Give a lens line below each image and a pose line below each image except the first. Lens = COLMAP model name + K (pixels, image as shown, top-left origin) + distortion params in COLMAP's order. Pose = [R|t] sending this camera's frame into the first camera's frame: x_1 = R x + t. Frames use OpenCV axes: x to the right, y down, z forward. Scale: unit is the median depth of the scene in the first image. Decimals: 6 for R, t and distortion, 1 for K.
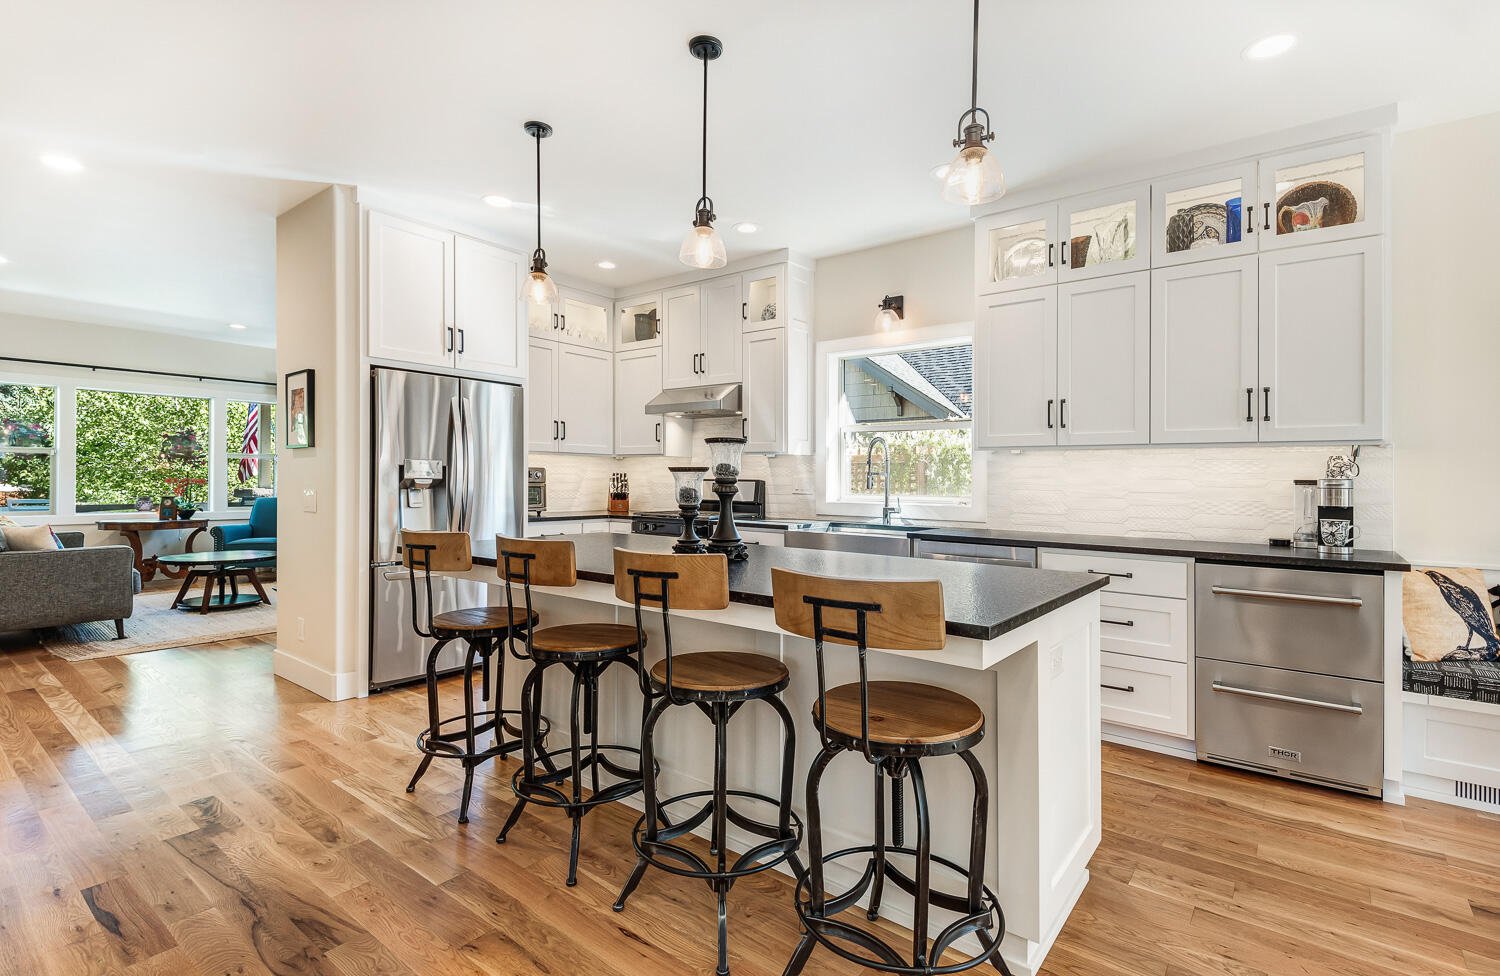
lens RADIAL K [[705.4, 0, 748.0], [0, 705.4, 475.3], [0, 0, 1]] dist [0.020625, -0.013669]
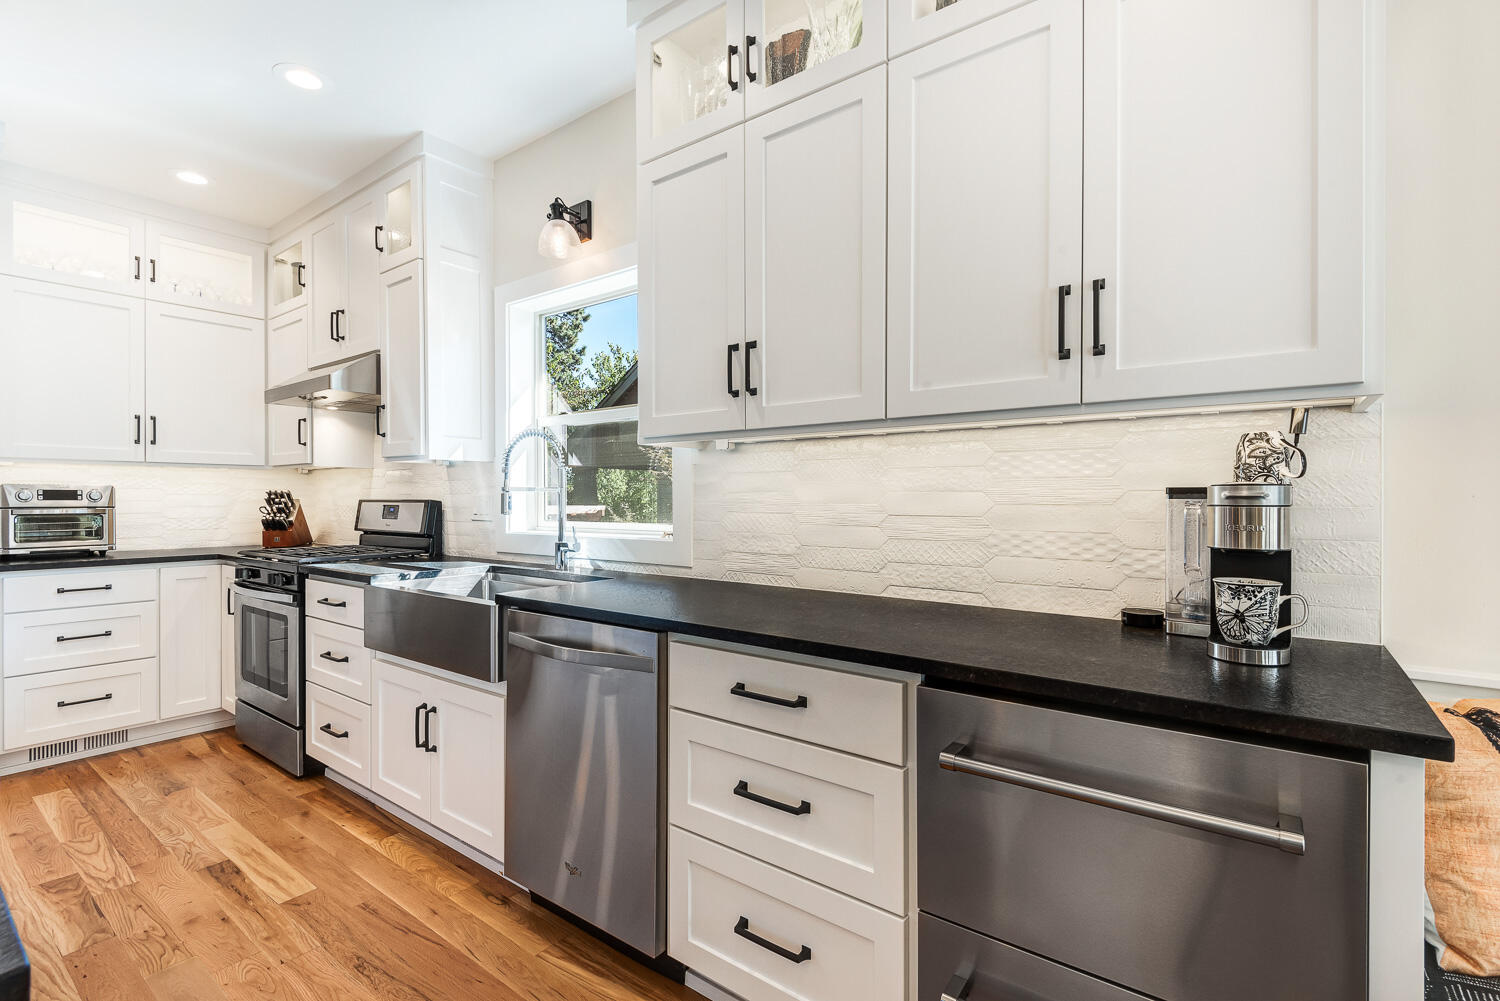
lens RADIAL K [[689.9, 0, 740.7], [0, 689.9, 502.1], [0, 0, 1]] dist [0.002883, -0.000757]
pose [[0.999907, -0.011295, 0.007668, 0.453870], [0.011211, 0.999877, 0.010978, 0.007071], [-0.007791, -0.010891, 0.999910, 0.515084]]
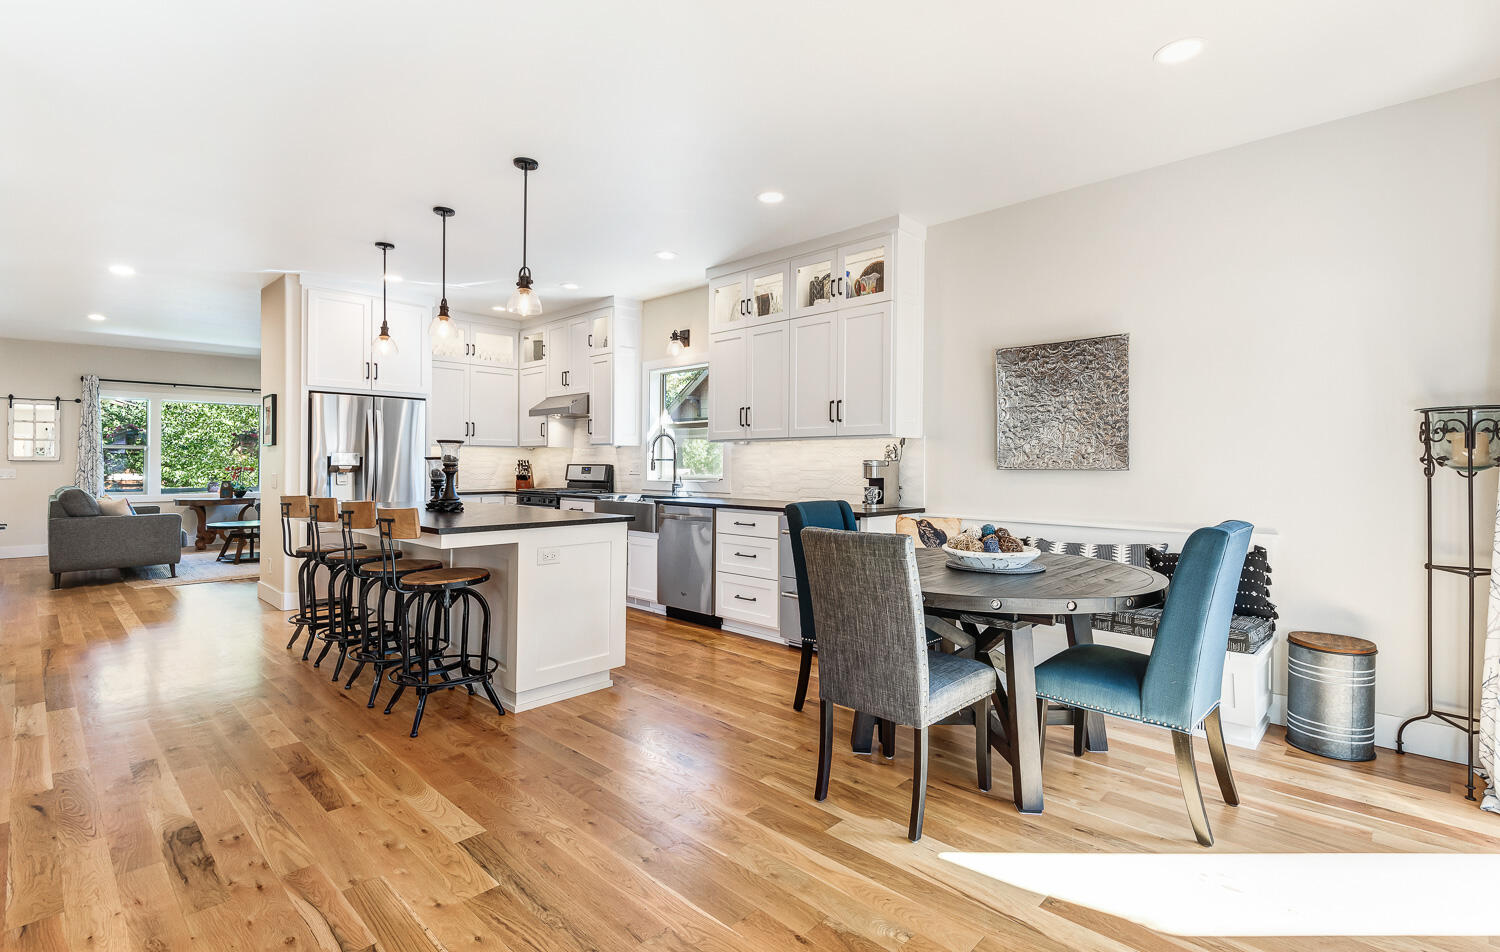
lens RADIAL K [[698.9, 0, 755.6], [0, 698.9, 454.9], [0, 0, 1]] dist [-0.000415, -0.001278]
pose [[0.995697, -0.009957, -0.092127, 0.622371], [0.009288, 0.999927, -0.007695, 0.002288], [0.092197, 0.006807, 0.995718, -0.447332]]
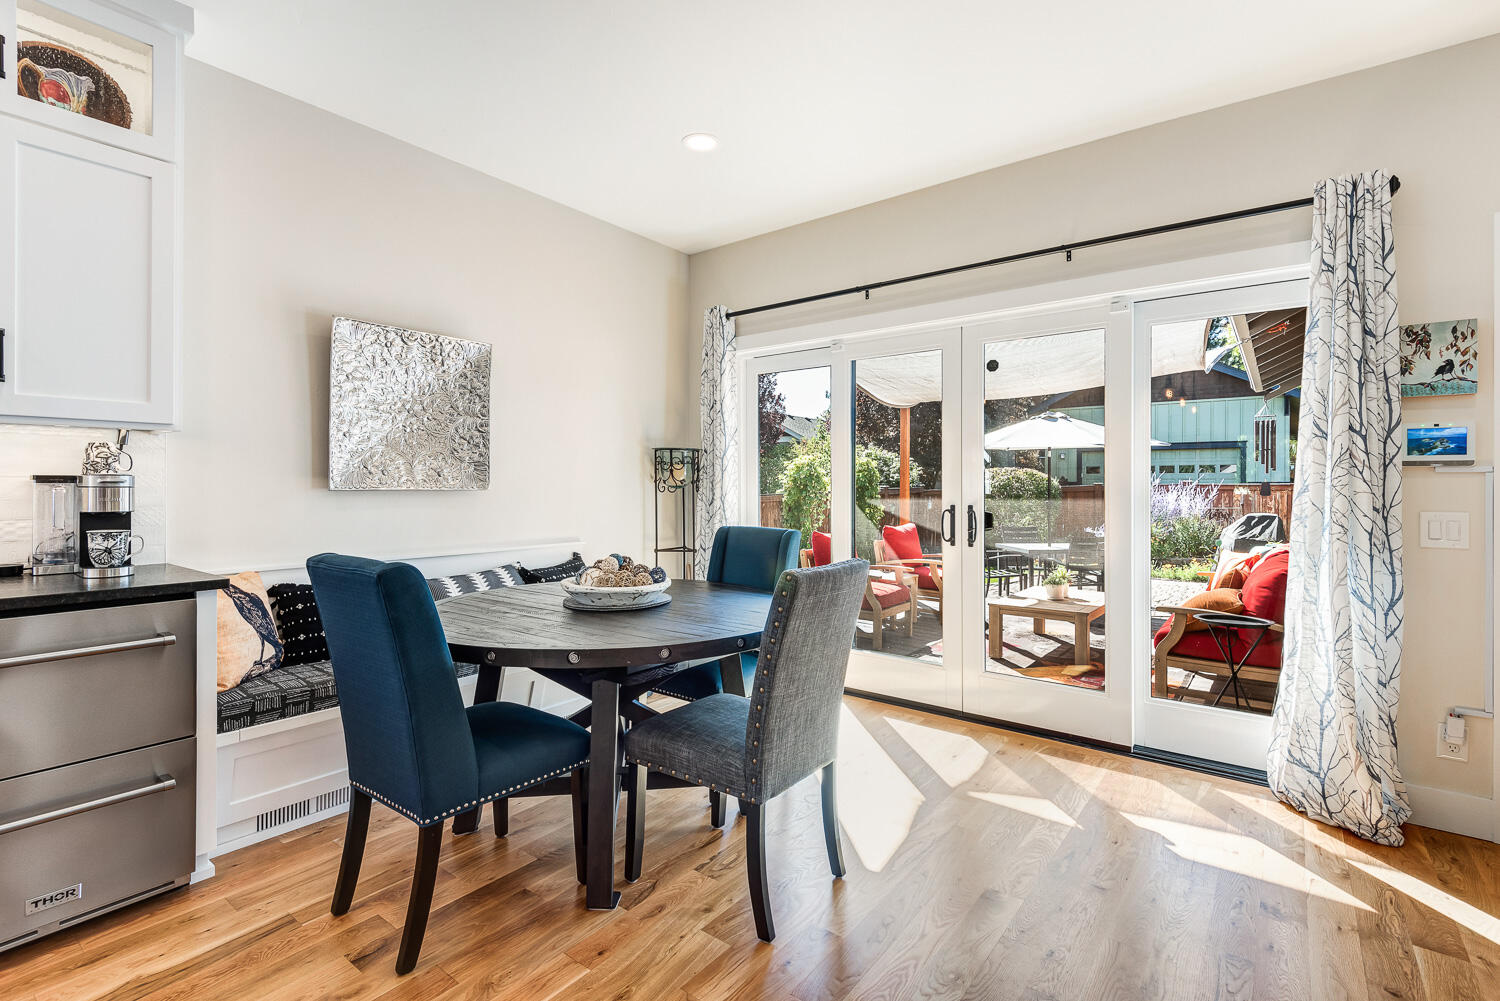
lens RADIAL K [[689.9, 0, 754.5], [0, 689.9, 481.9], [0, 0, 1]] dist [0.004105, -0.000594]
pose [[-0.024246, -0.005270, 0.999692, 0.090388], [-0.010695, 0.999930, 0.005012, 0.002161], [-0.999649, -0.010570, -0.024300, 0.311465]]
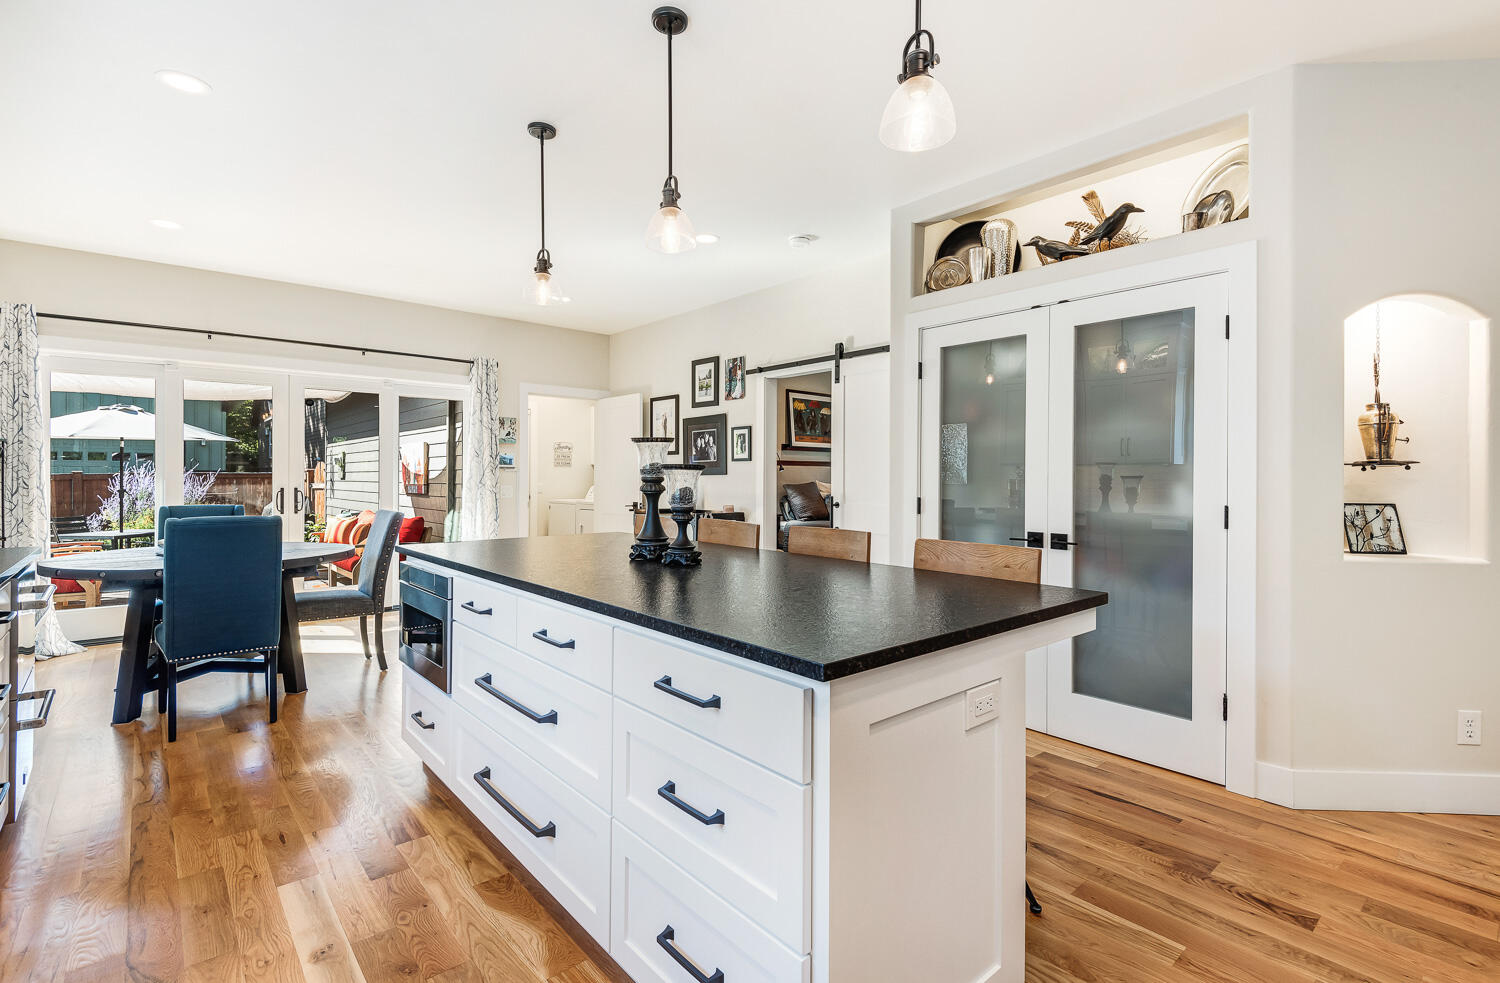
lens RADIAL K [[687.4, 0, 749.8], [0, 687.4, 484.6], [0, 0, 1]] dist [0.001535, -0.000561]
pose [[-0.983828, -0.015472, 0.178448, -0.239891], [-0.014828, 0.999878, 0.004943, 0.006101], [-0.178502, 0.002217, -0.983937, 1.367986]]
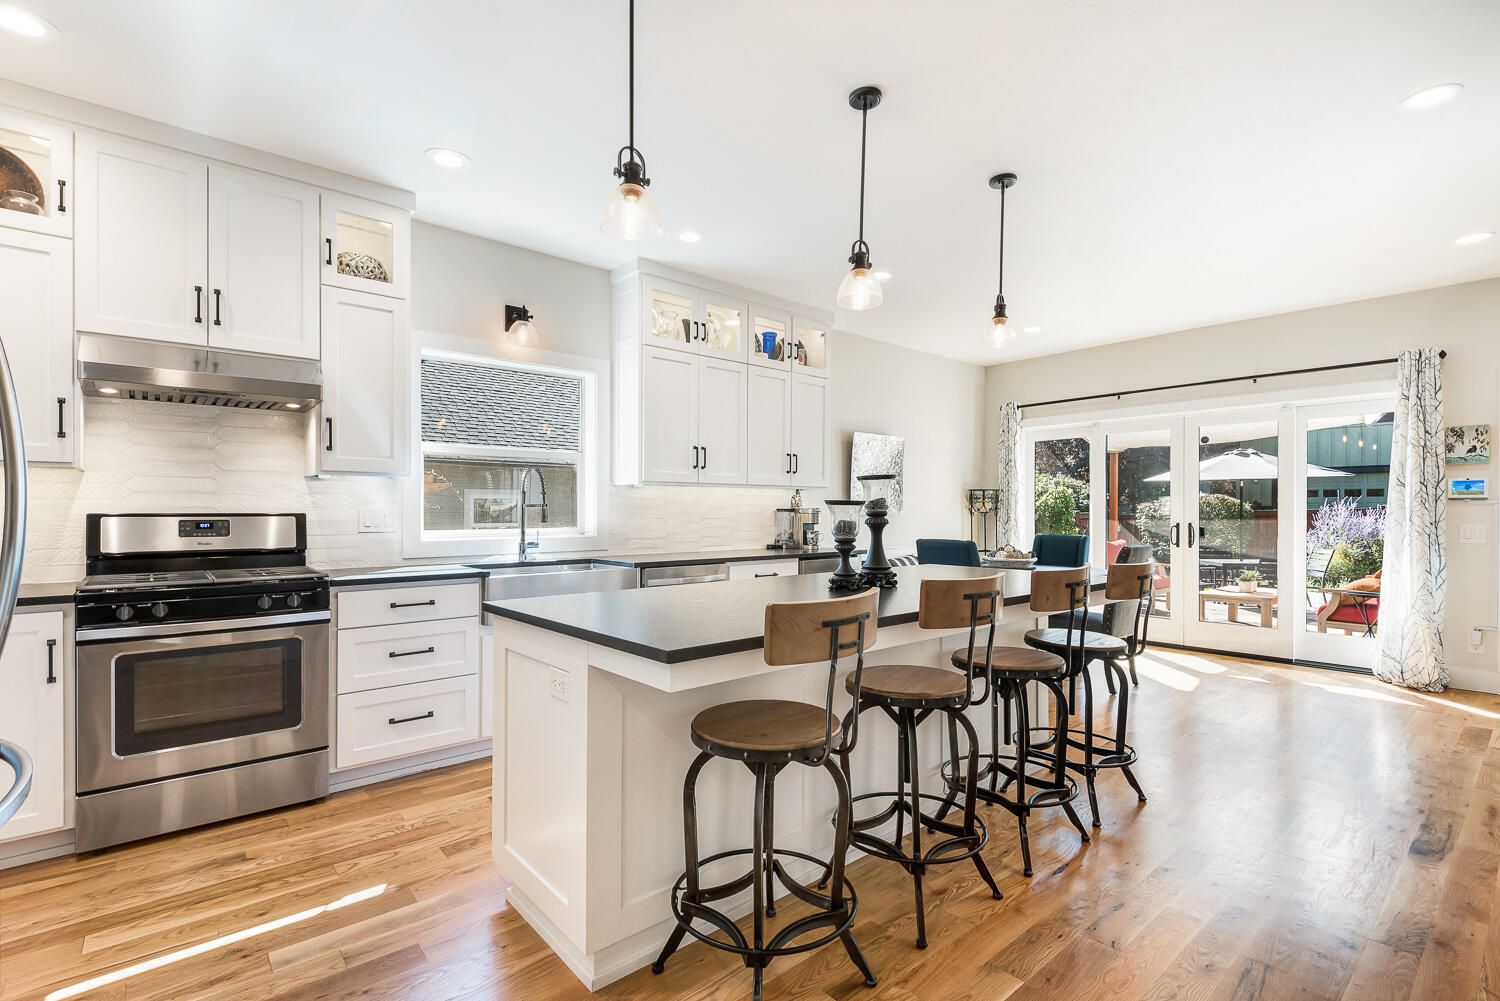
lens RADIAL K [[673.3, 0, 753.0], [0, 673.3, 512.9], [0, 0, 1]] dist [0.000012, -0.008925]
pose [[0.198571, -0.013447, 0.979994, -0.757224], [-0.004263, 0.999885, 0.014584, -0.006811], [-0.980077, -0.007073, 0.198491, 0.702982]]
